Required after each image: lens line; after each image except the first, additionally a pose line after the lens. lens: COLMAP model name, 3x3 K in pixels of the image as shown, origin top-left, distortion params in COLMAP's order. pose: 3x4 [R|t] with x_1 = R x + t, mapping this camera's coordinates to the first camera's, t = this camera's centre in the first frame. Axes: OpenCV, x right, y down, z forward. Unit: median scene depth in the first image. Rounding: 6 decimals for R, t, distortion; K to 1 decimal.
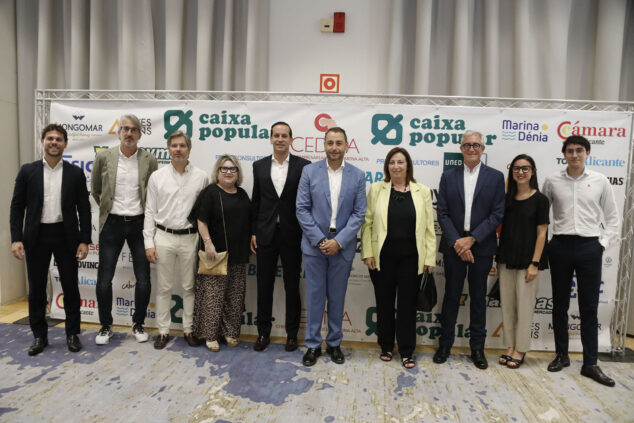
lens RADIAL K [[601.3, 0, 311.9], [0, 601.3, 218.0], [0, 0, 1]] dist [-0.034643, 0.000000]
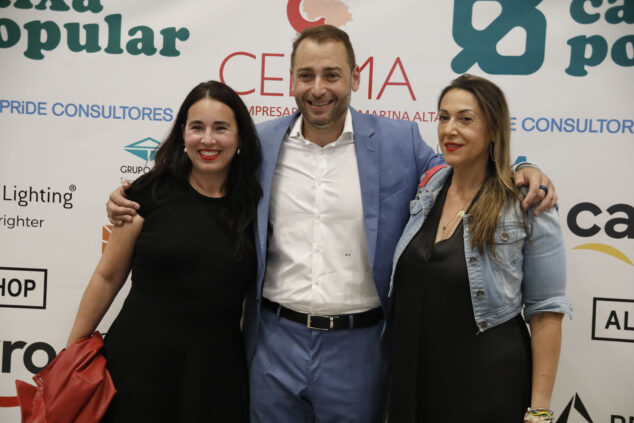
lens RADIAL K [[1381.4, 0, 317.2], [0, 1381.4, 216.1], [0, 0, 1]] dist [0.555556, 0.000000]
pose [[0.998656, 0.008317, -0.051154, 0.063853], [-0.009126, 0.999836, -0.015612, -0.028120], [0.051016, 0.016058, 0.998569, 0.203508]]
